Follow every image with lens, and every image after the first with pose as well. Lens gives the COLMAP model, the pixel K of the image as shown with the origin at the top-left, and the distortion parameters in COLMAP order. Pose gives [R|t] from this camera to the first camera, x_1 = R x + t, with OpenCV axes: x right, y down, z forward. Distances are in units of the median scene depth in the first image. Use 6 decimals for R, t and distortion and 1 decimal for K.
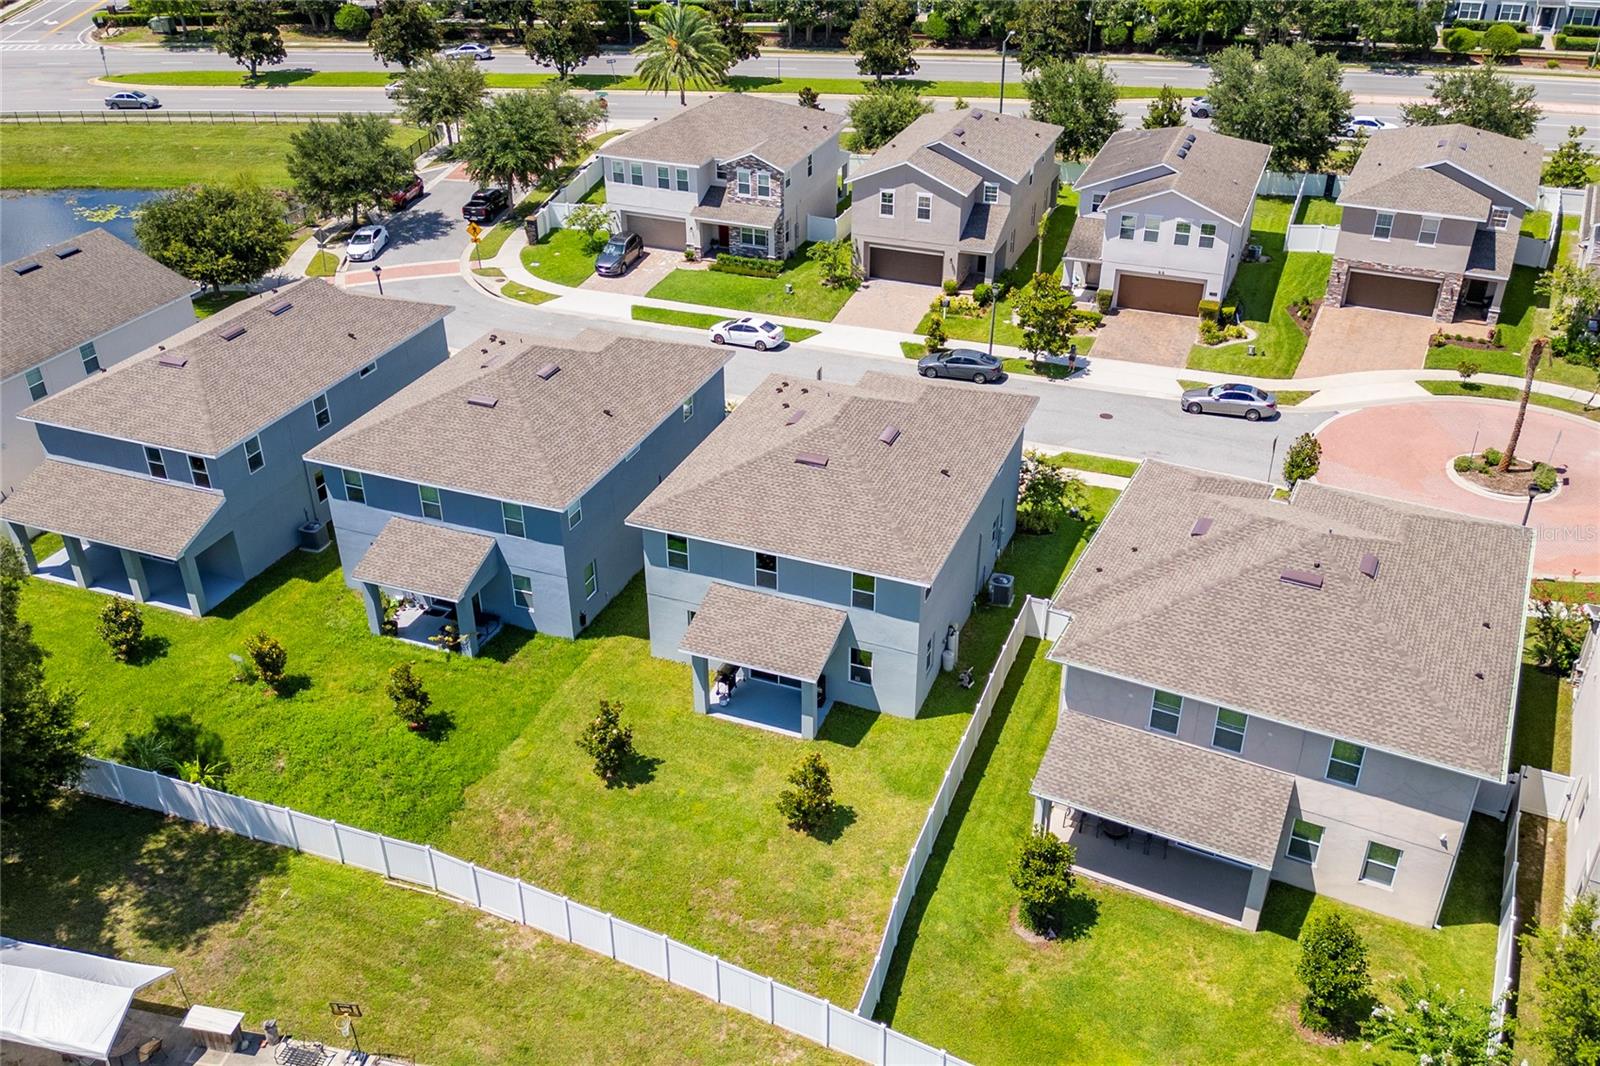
lens RADIAL K [[1431.1, 0, 800.0], [0, 1431.1, 533.0], [0, 0, 1]] dist [0.077629, -0.120017]
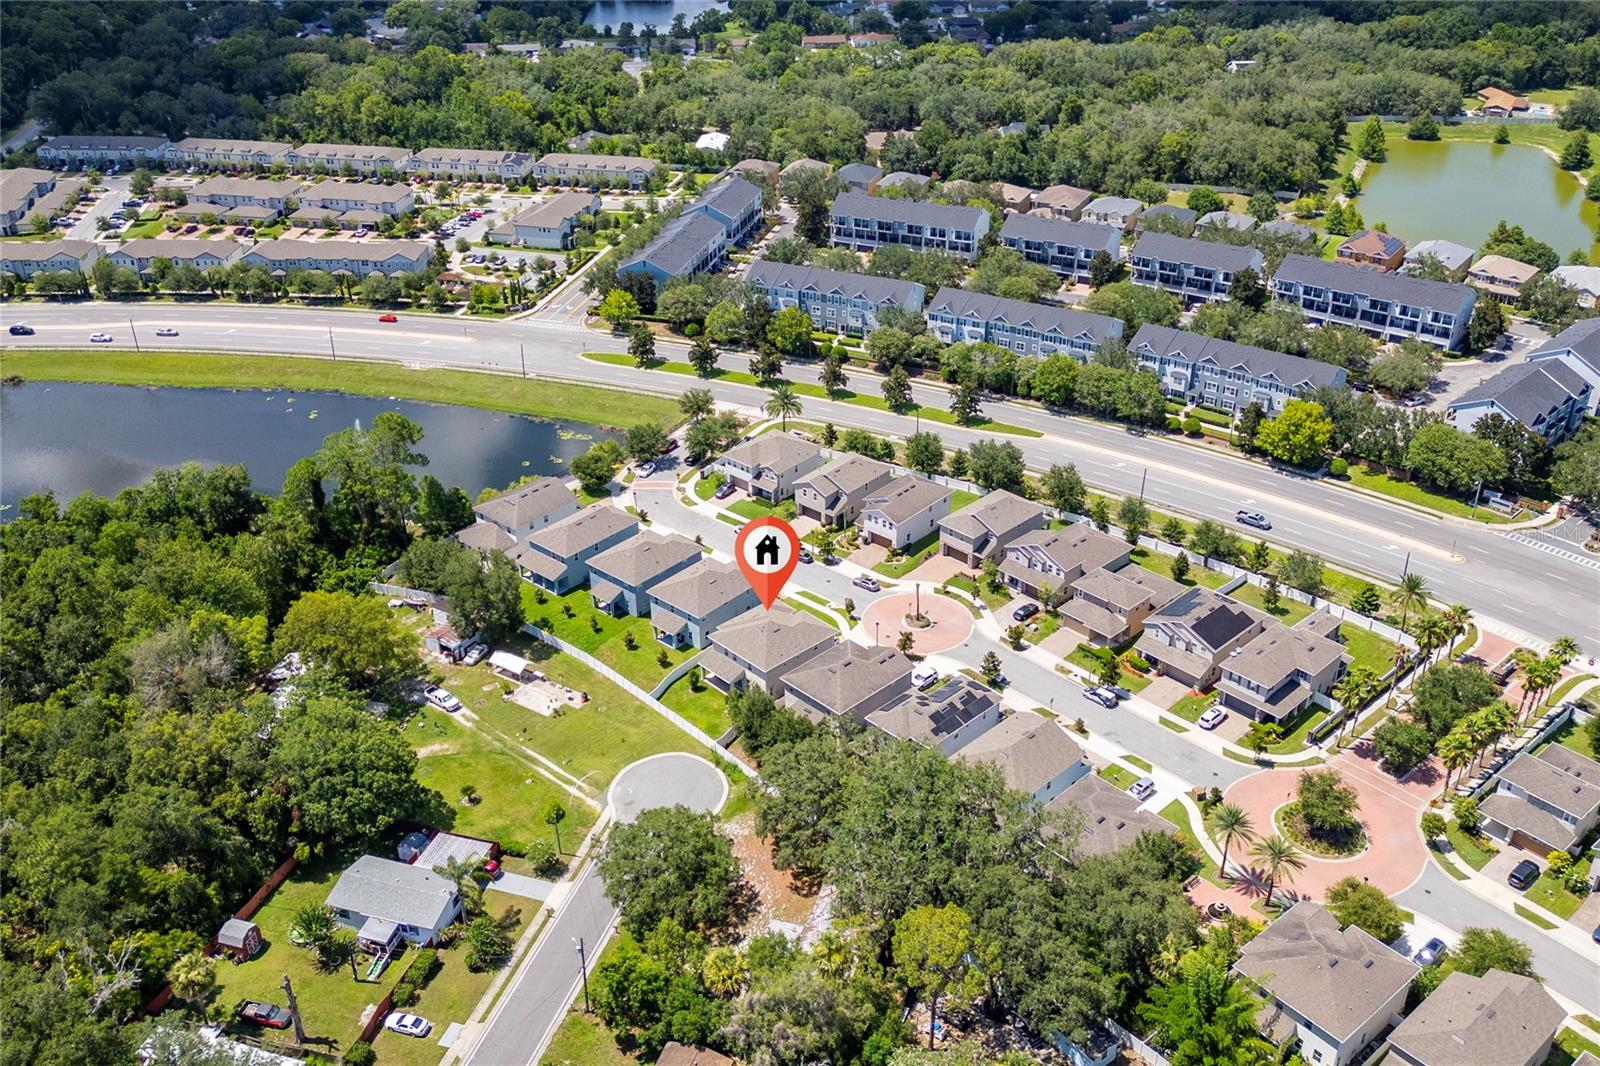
lens RADIAL K [[1431.1, 0, 800.0], [0, 1431.1, 533.0], [0, 0, 1]] dist [0.077629, -0.120017]
pose [[0.943874, 0.164155, -0.286626, 1.418590], [-0.168303, 0.985682, 0.010282, -0.283923], [0.284210, 0.038535, 0.957987, -2.795350]]
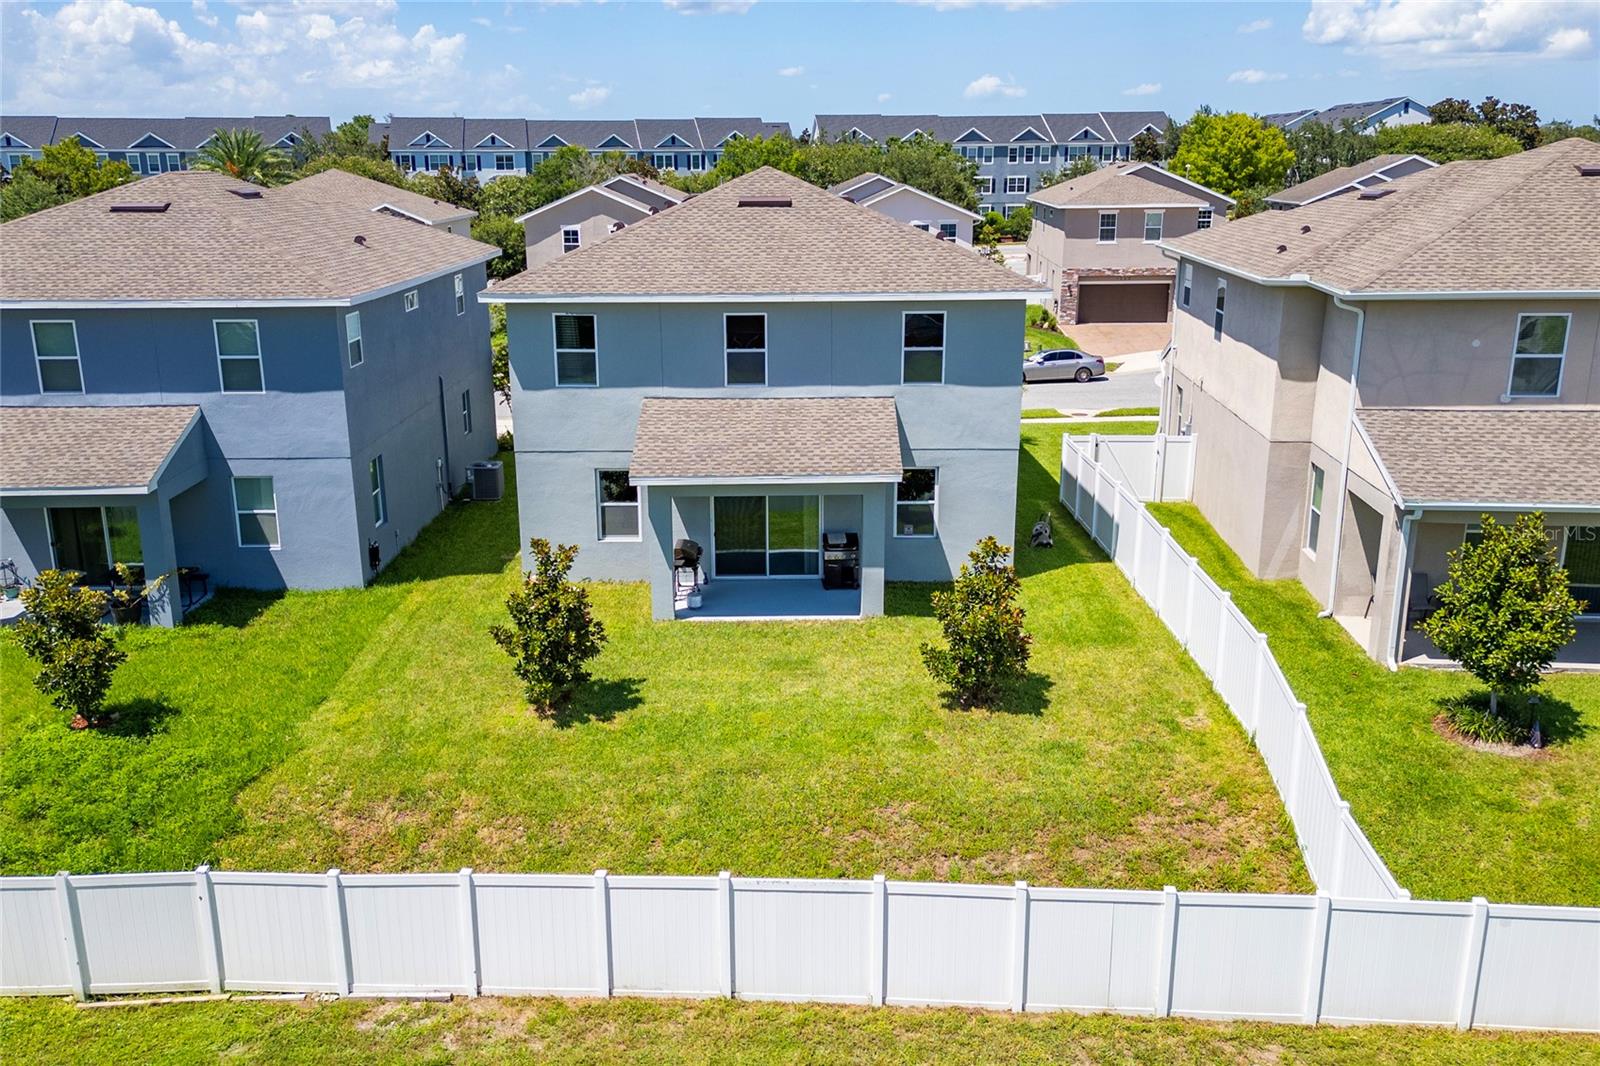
lens RADIAL K [[1363.7, 0, 794.6], [0, 1363.7, 528.3], [0, 0, 1]] dist [0.072887, -0.099477]
pose [[0.926746, -0.103098, 0.361265, -0.196492], [0.193512, 0.955229, -0.223809, 0.206433], [-0.322017, 0.277324, 0.905205, 0.471654]]
